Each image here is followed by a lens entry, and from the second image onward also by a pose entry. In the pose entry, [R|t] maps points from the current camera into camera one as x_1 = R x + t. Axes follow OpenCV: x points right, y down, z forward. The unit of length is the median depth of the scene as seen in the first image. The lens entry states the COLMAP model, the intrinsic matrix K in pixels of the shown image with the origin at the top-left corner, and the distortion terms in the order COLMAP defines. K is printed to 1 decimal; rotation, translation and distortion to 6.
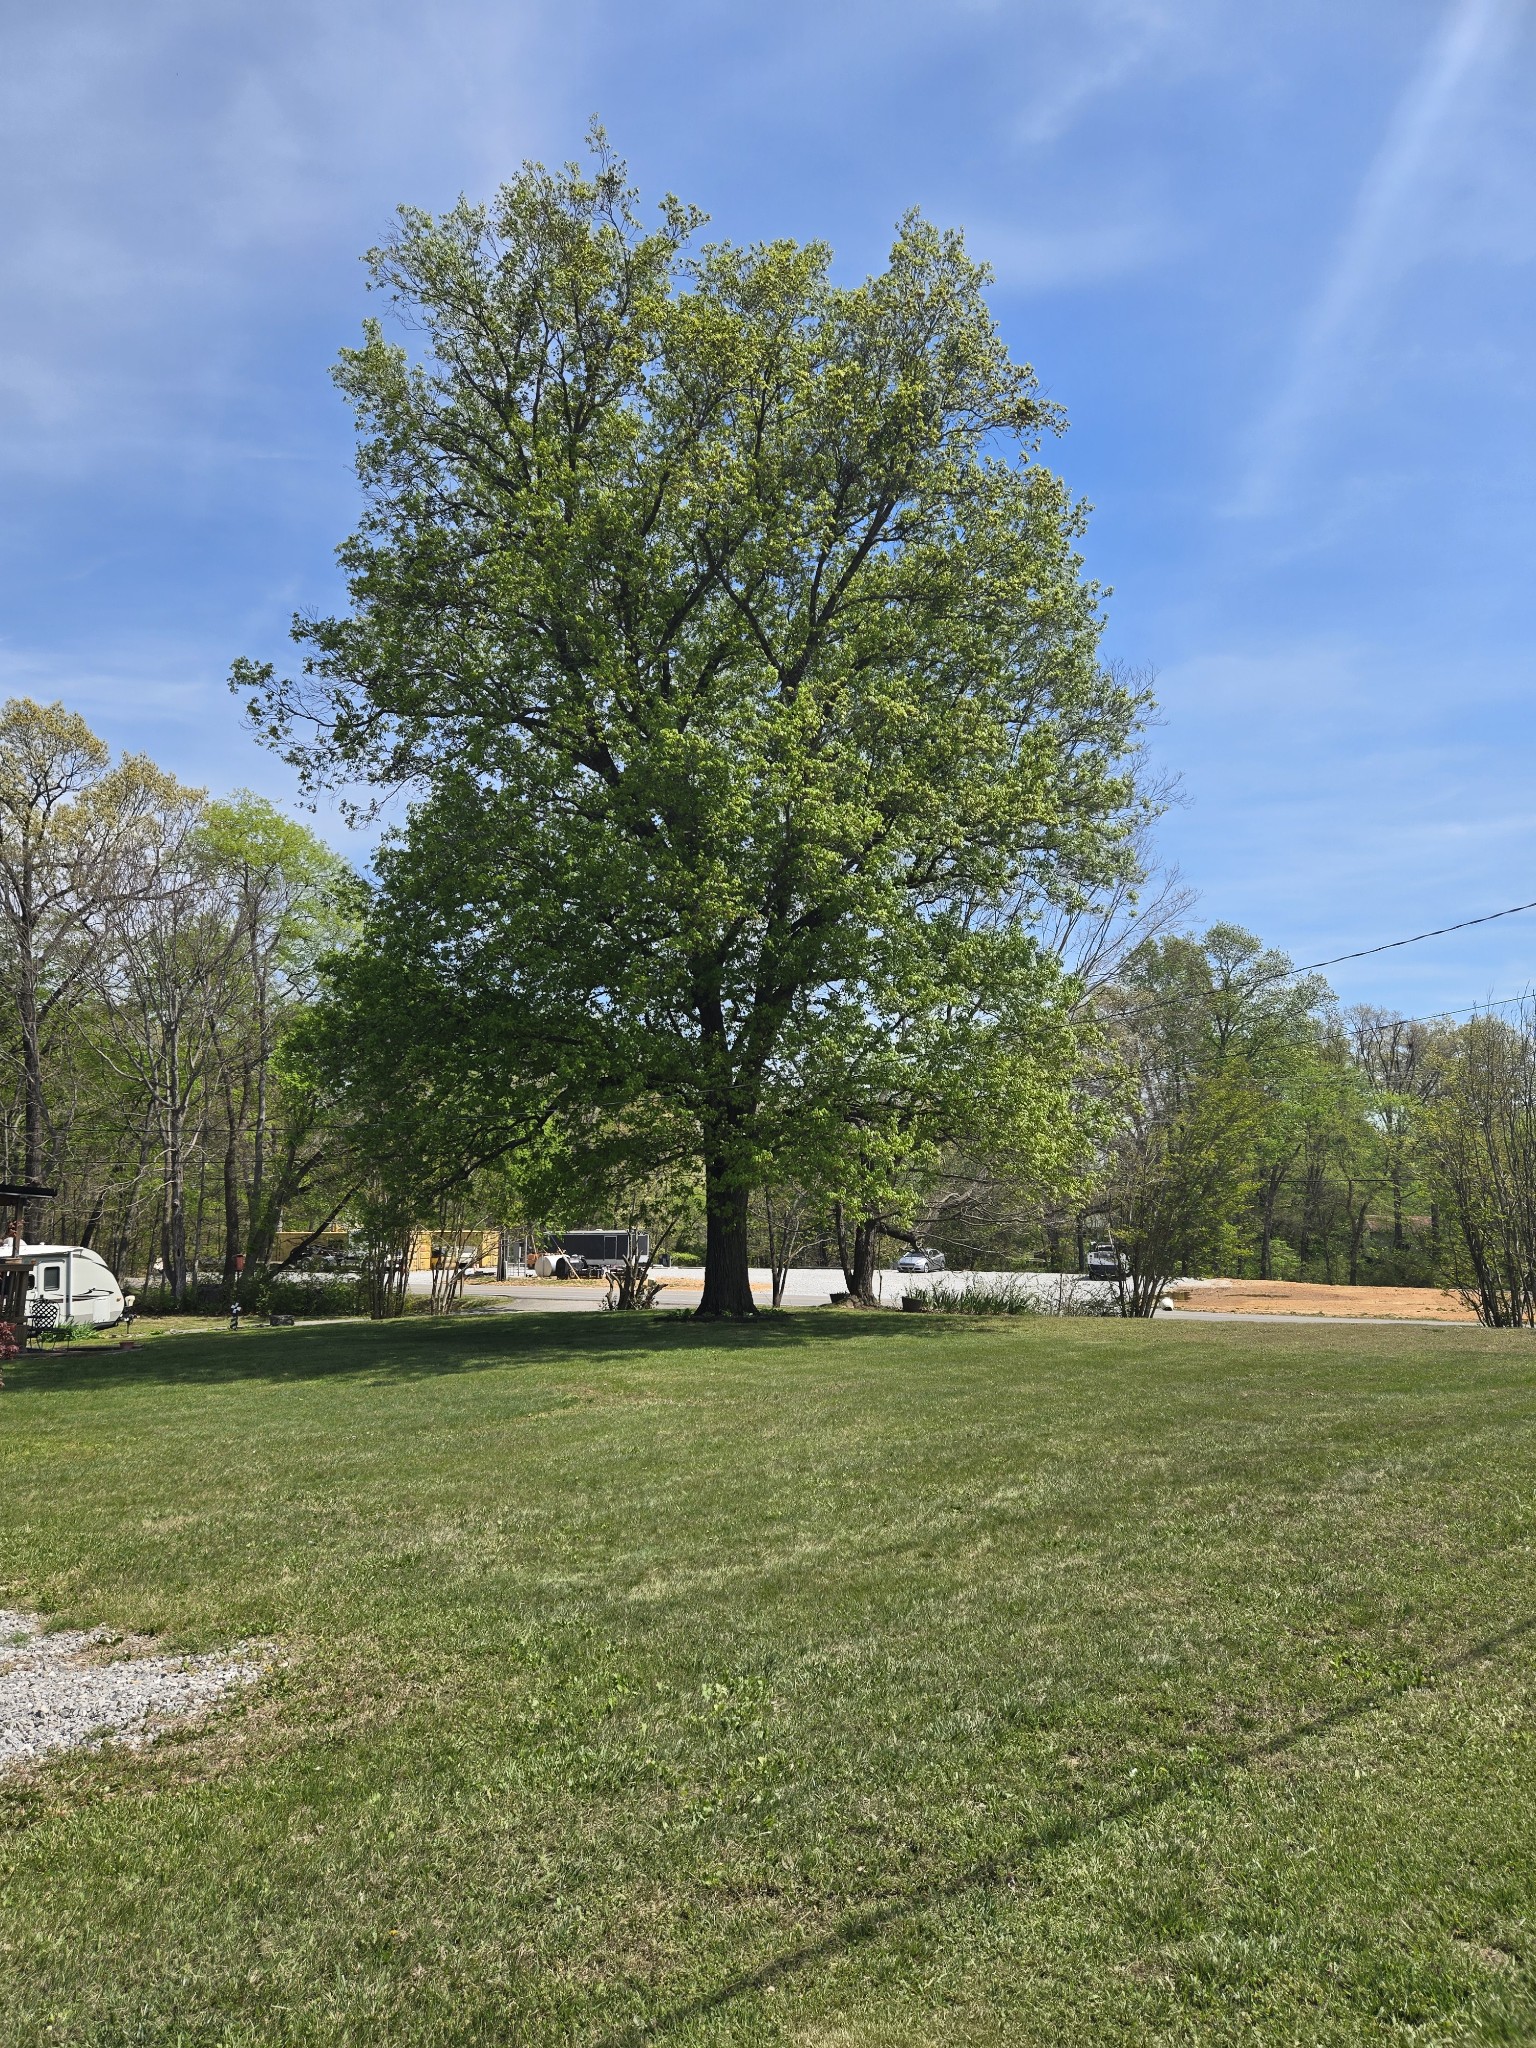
lens RADIAL K [[1375.4, 0, 760.7], [0, 1375.4, 1022.7], [0, 0, 1]] dist [0.087222, -0.081215]
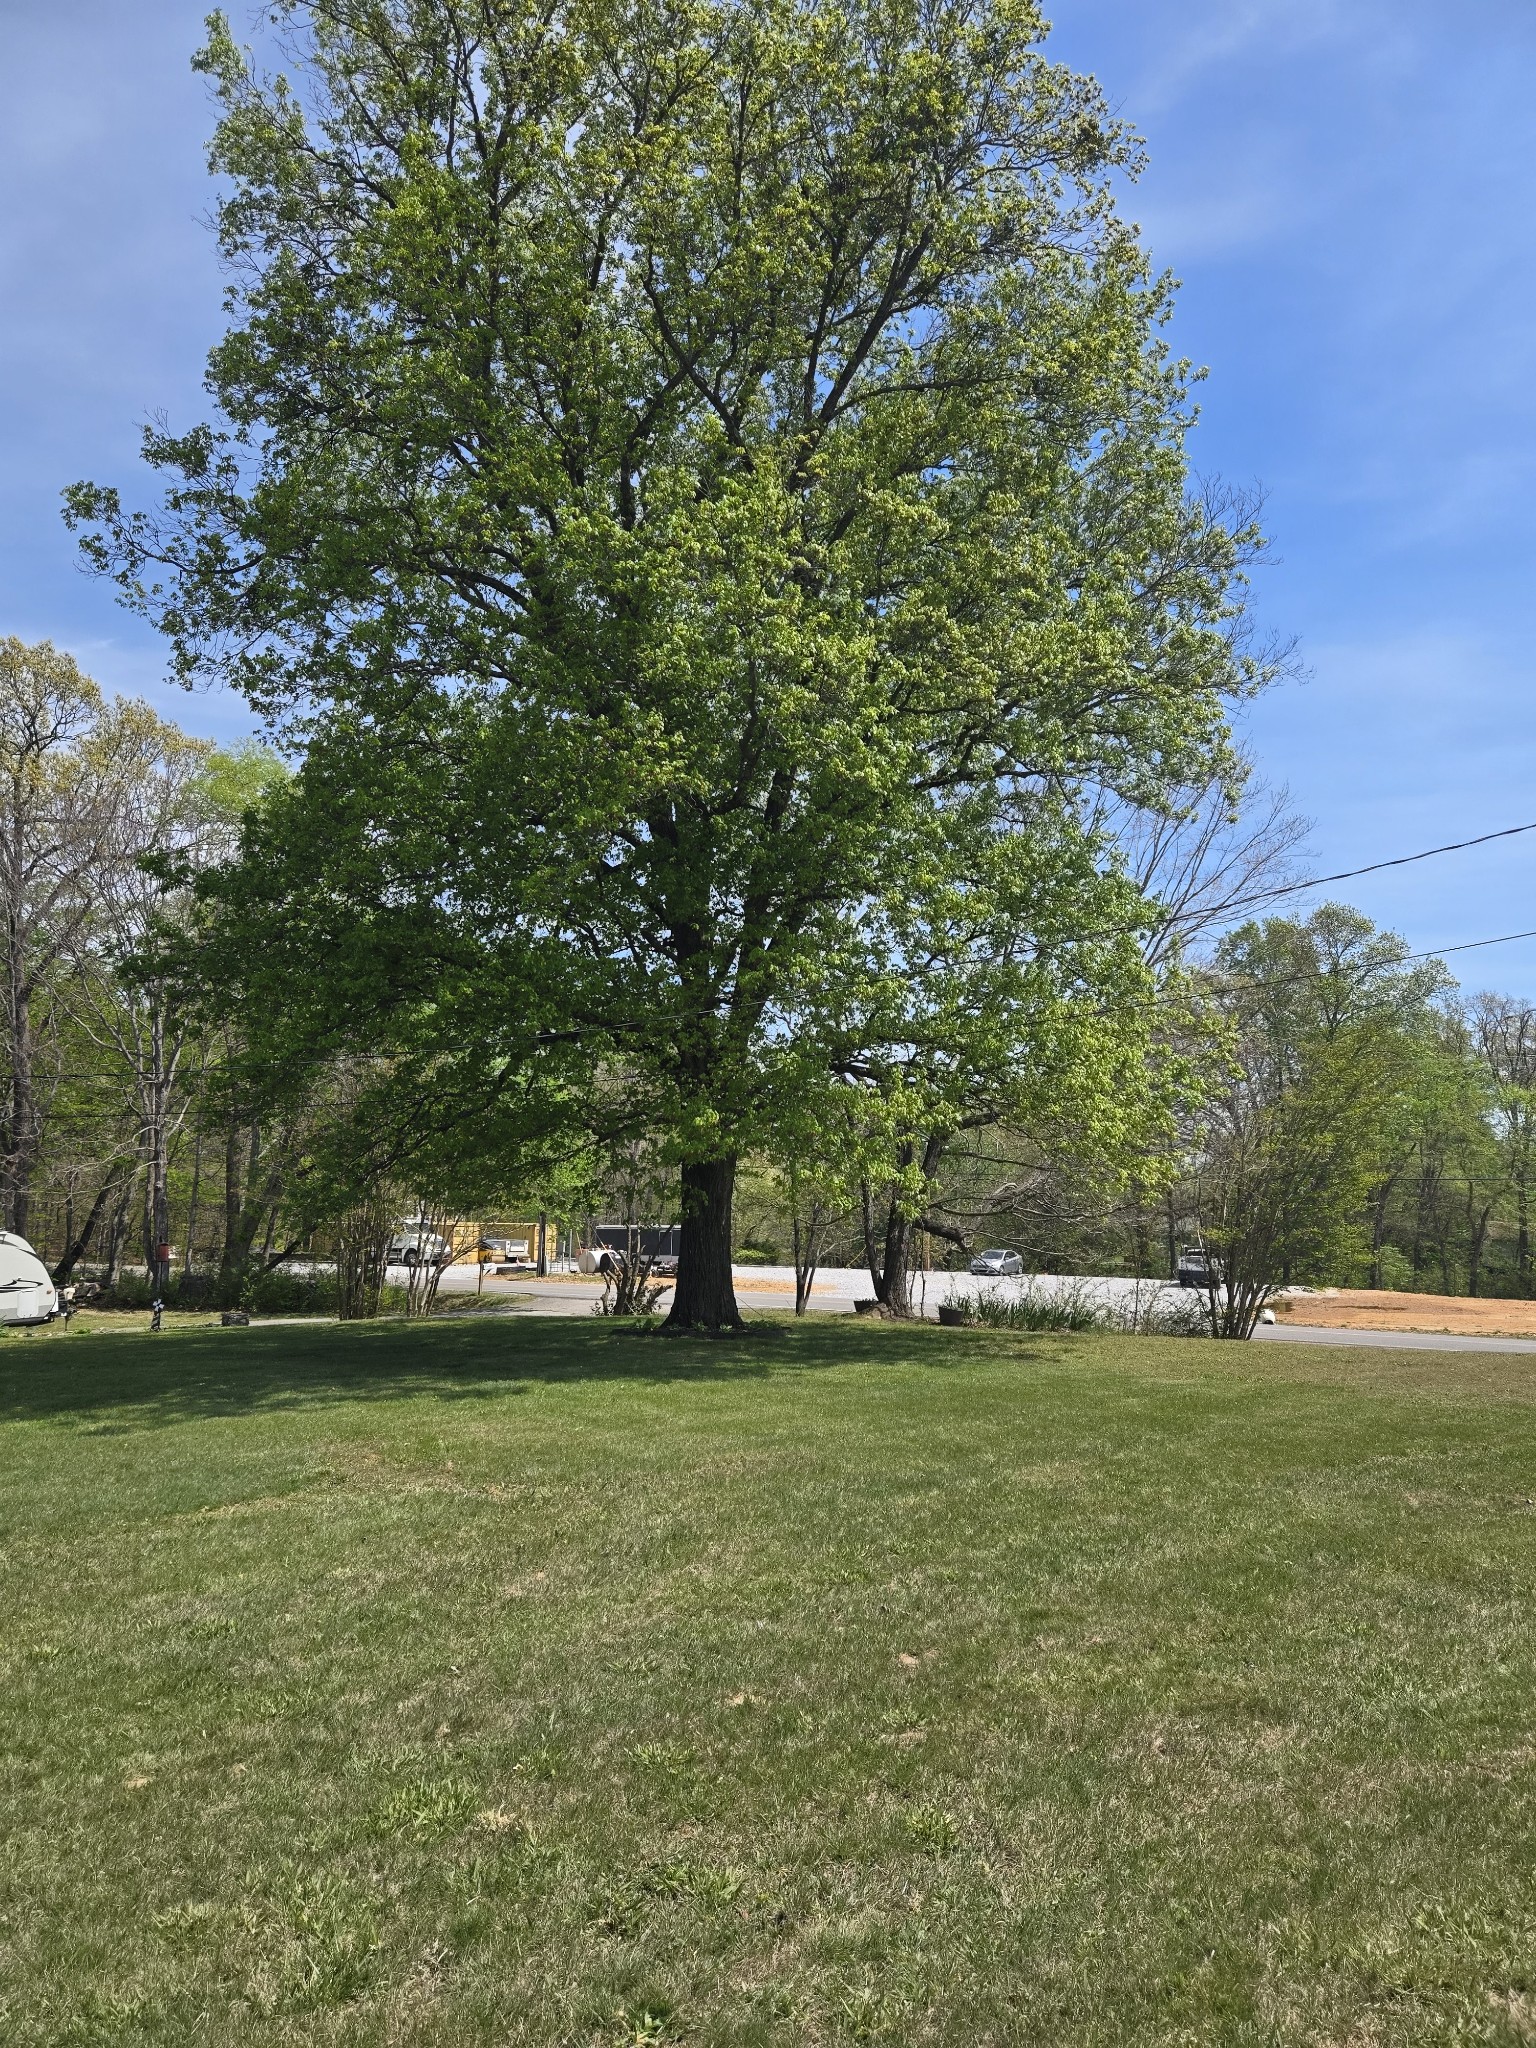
lens RADIAL K [[1375.4, 0, 773.5], [0, 1375.4, 1027.2], [0, 0, 1]] dist [0.087222, -0.081215]
pose [[0.998383, 0.006353, -0.056497, 0.042542], [-0.006107, 0.999971, 0.004527, 0.025738], [0.056524, -0.004175, 0.998393, 0.152515]]
